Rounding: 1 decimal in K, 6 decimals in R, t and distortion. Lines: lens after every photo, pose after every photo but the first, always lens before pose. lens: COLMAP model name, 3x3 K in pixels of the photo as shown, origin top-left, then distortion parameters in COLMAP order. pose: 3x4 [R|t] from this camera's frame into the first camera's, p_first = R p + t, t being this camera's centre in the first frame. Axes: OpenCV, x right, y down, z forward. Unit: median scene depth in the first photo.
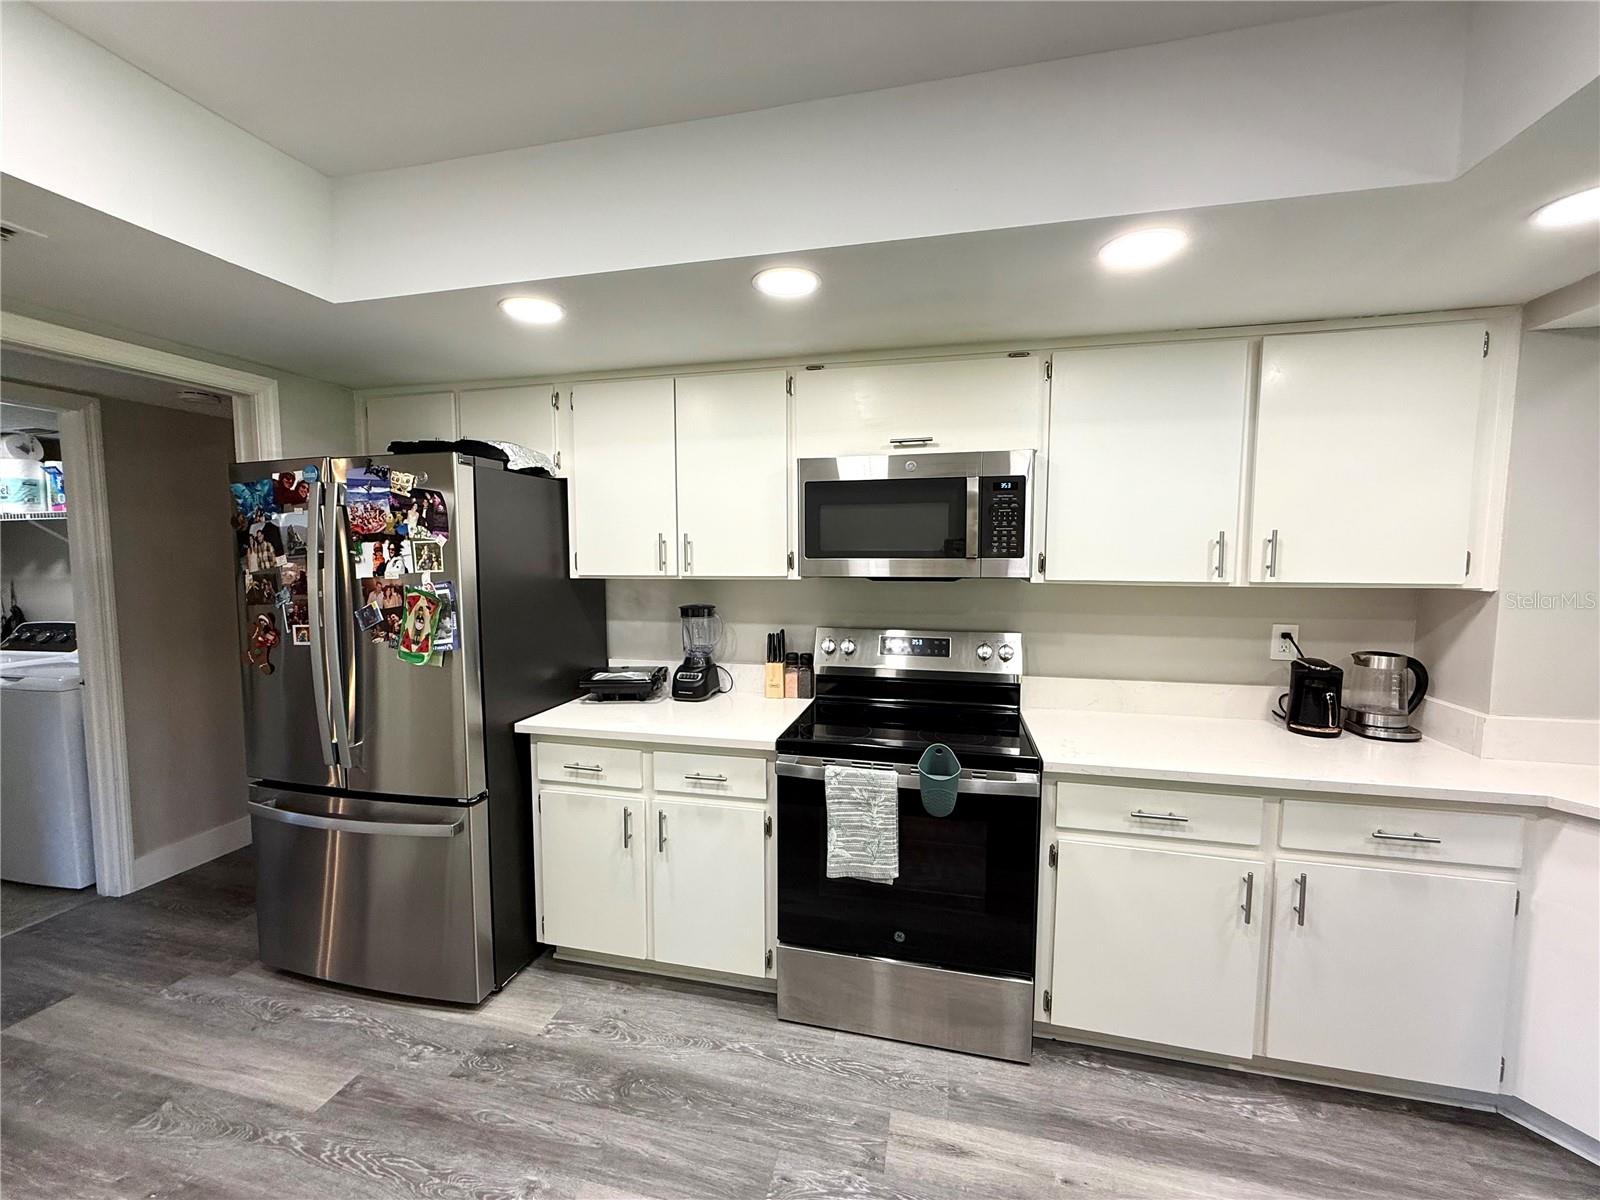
lens RADIAL K [[640.5, 0, 800.0], [0, 640.5, 600.0], [0, 0, 1]] dist [-0.001387, 0.000348]
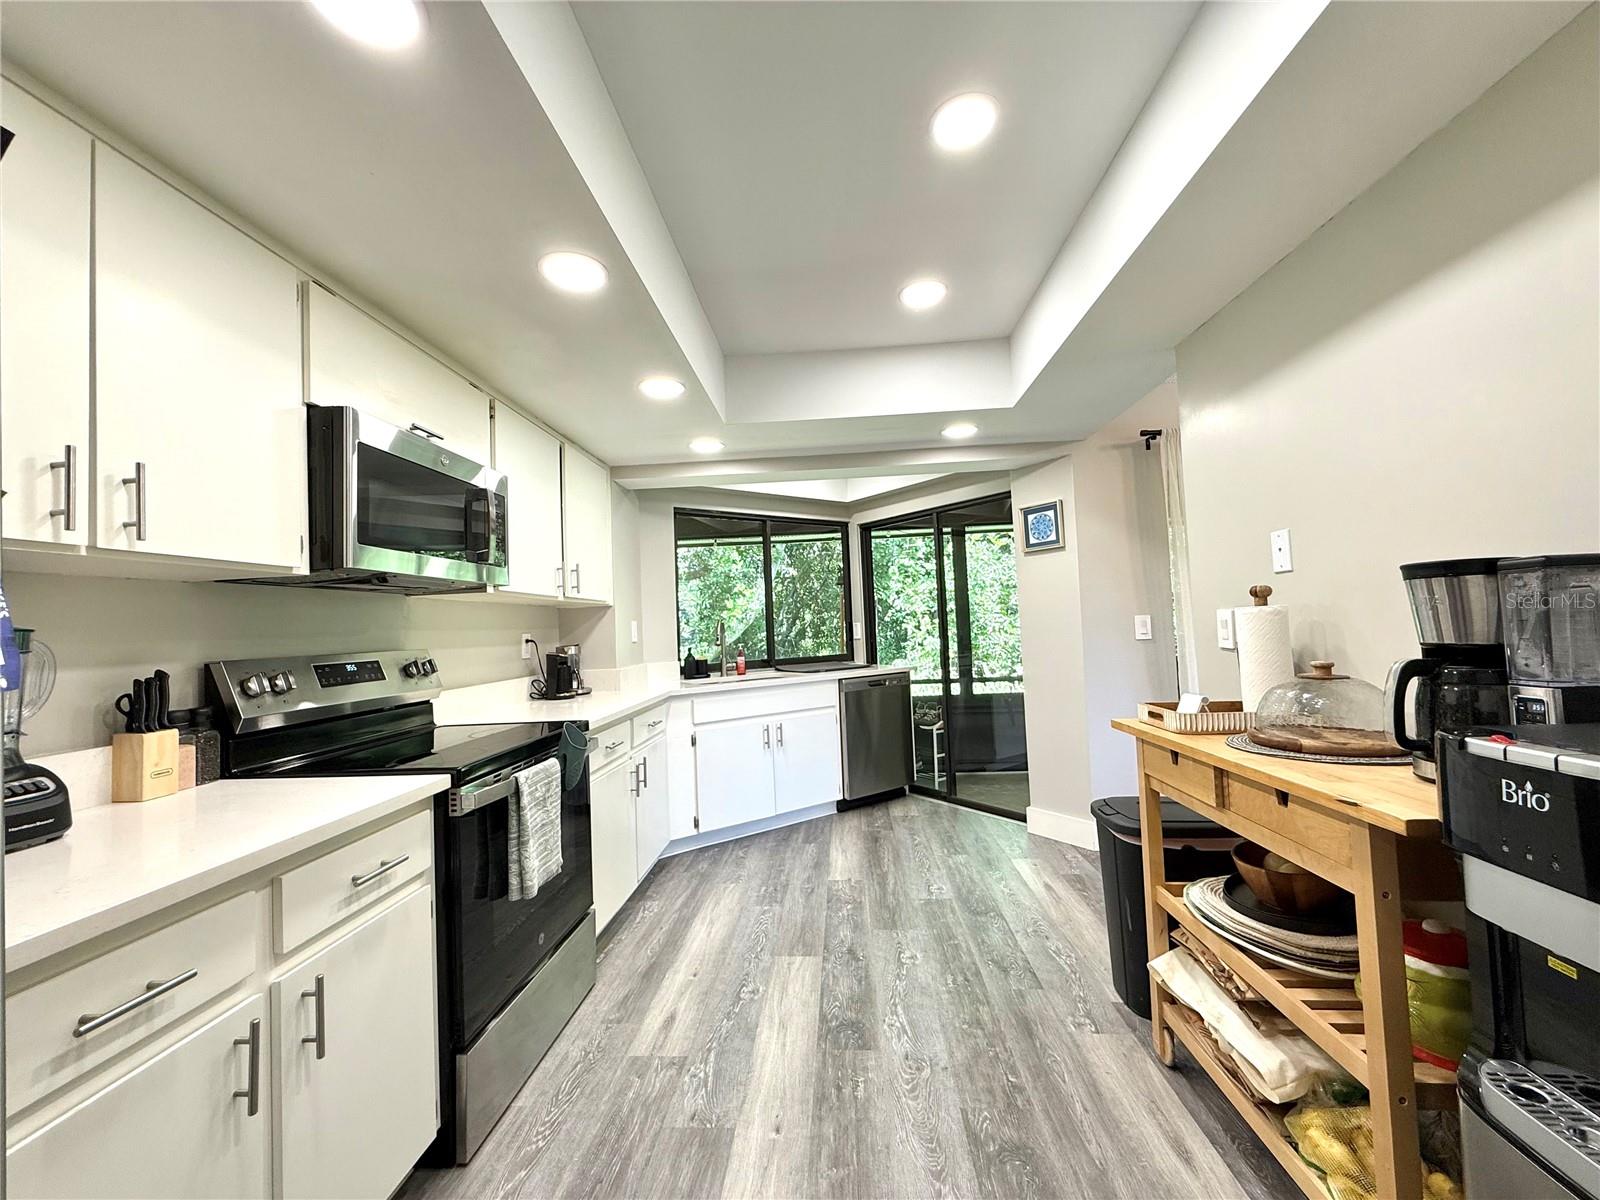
lens RADIAL K [[640.5, 0, 800.0], [0, 640.5, 600.0], [0, 0, 1]] dist [-0.001387, 0.000348]
pose [[-0.168716, 0.048715, 0.984460, -0.985780], [0.115355, 0.992890, -0.029363, 0.096234], [-0.978891, 0.108608, -0.173136, 0.799493]]
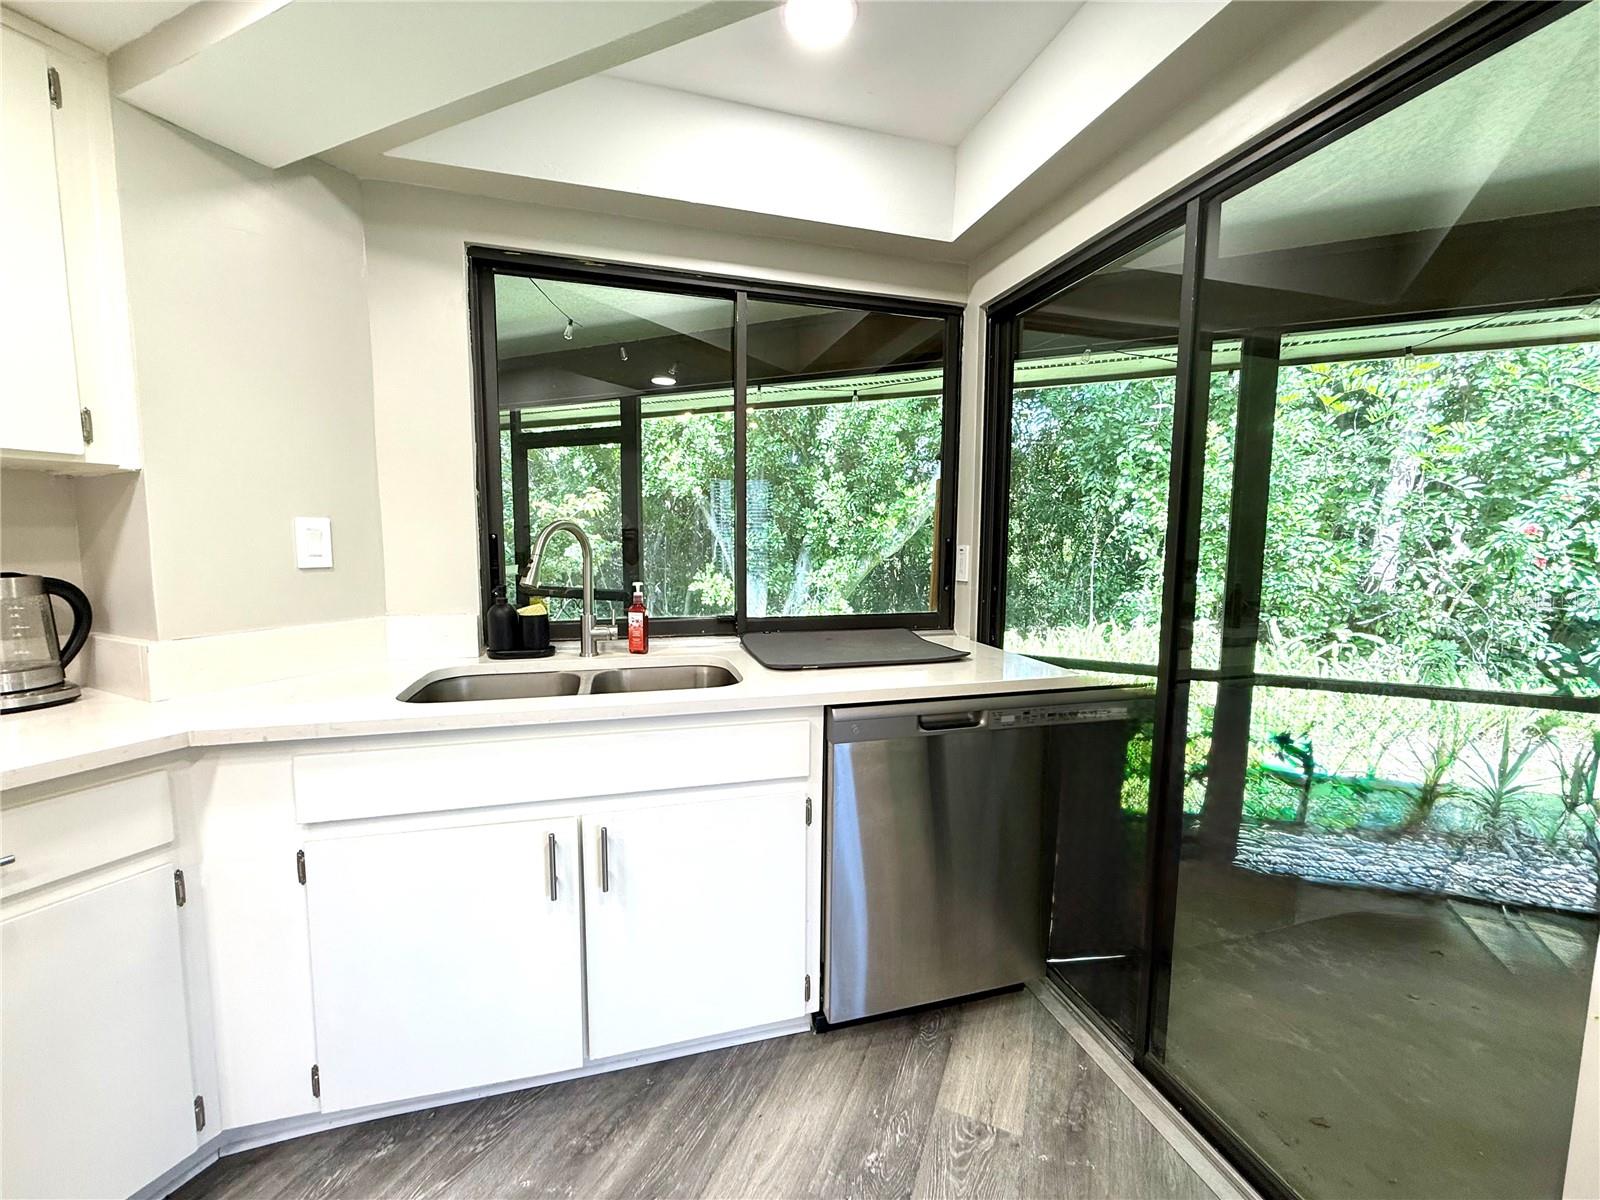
lens RADIAL K [[640.5, 0, 800.0], [0, 640.5, 600.0], [0, 0, 1]] dist [-0.001387, 0.000348]
pose [[0.177584, -0.094421, 0.979566, 0.520637], [0.065180, 0.994329, 0.084028, 0.124496], [-0.981945, 0.048926, 0.182731, 0.150484]]
